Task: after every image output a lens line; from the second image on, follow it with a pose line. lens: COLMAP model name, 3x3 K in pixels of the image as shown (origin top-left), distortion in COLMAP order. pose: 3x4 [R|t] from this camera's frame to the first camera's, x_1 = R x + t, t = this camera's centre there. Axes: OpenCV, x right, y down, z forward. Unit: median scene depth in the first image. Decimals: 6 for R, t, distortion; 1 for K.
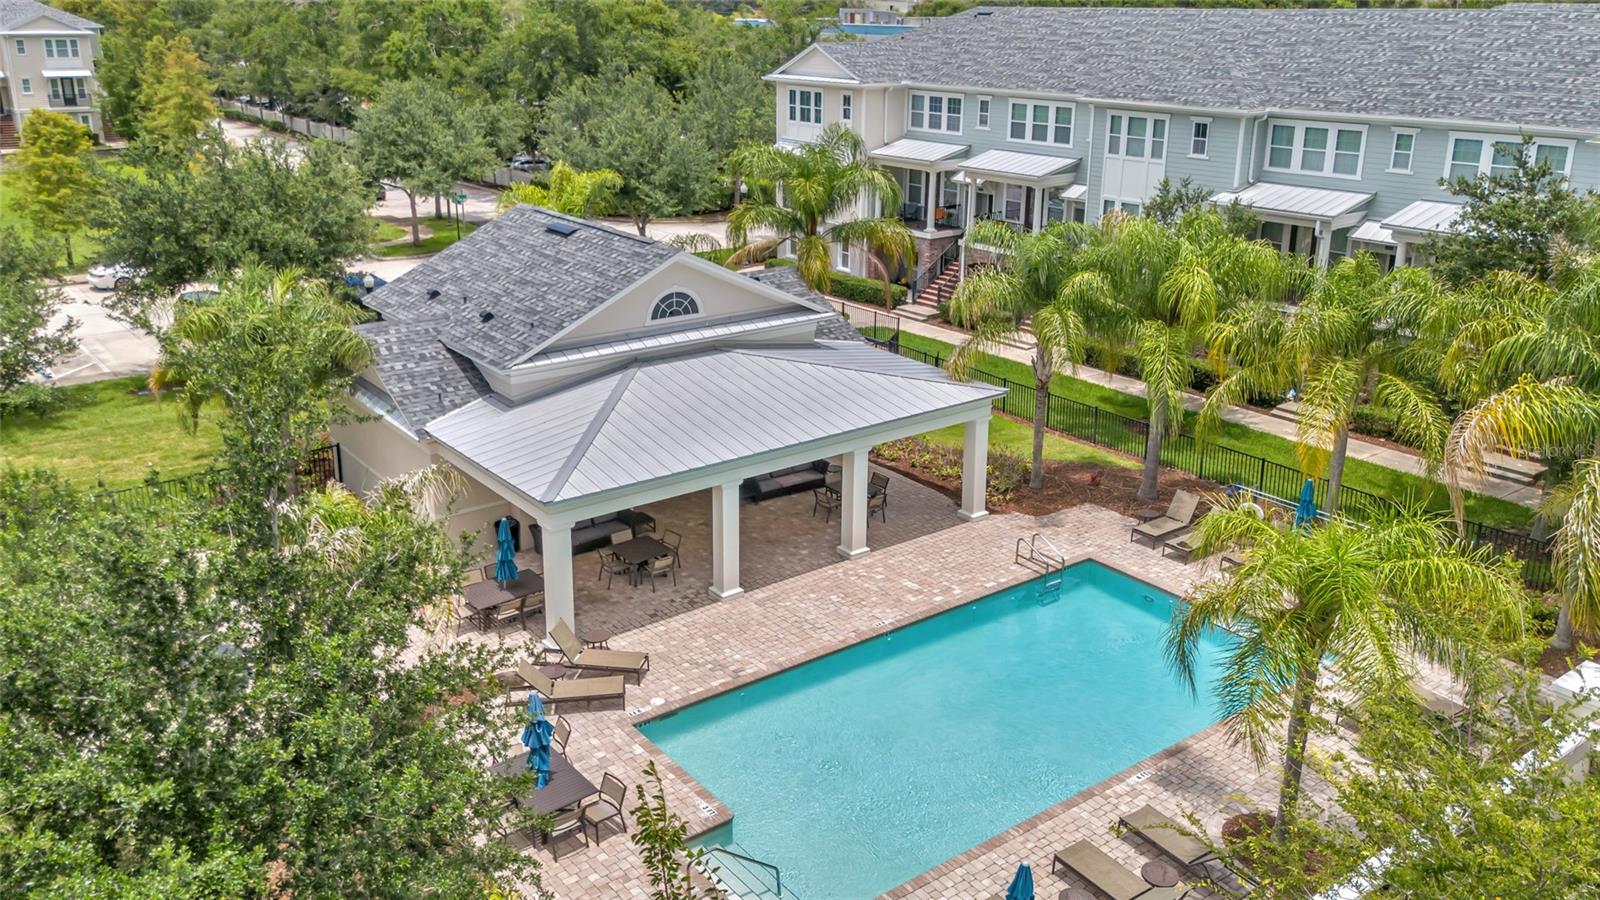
lens RADIAL K [[1344.6, 0, 800.0], [0, 1344.6, 450.0], [0, 0, 1]] dist [0.159466, -0.004758]
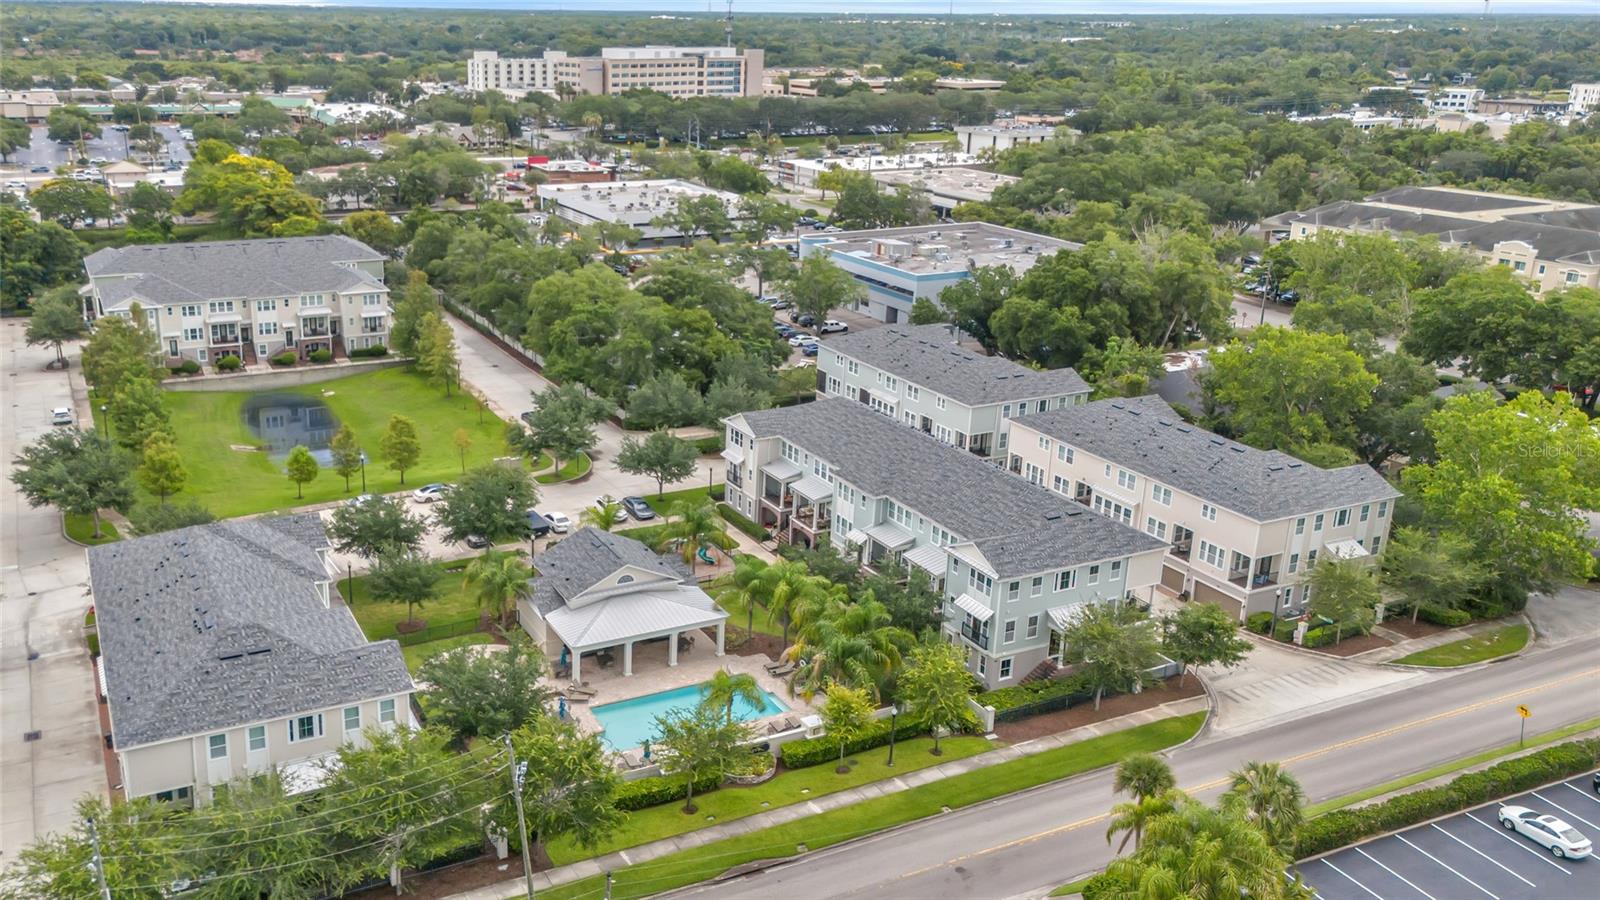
lens RADIAL K [[1344.6, 0, 800.0], [0, 1344.6, 450.0], [0, 0, 1]] dist [0.159466, -0.004758]
pose [[0.992112, 0.086463, -0.090759, 0.615943], [-0.089279, 0.995629, -0.027422, -0.385030], [0.087991, 0.035309, 0.995495, -2.280573]]
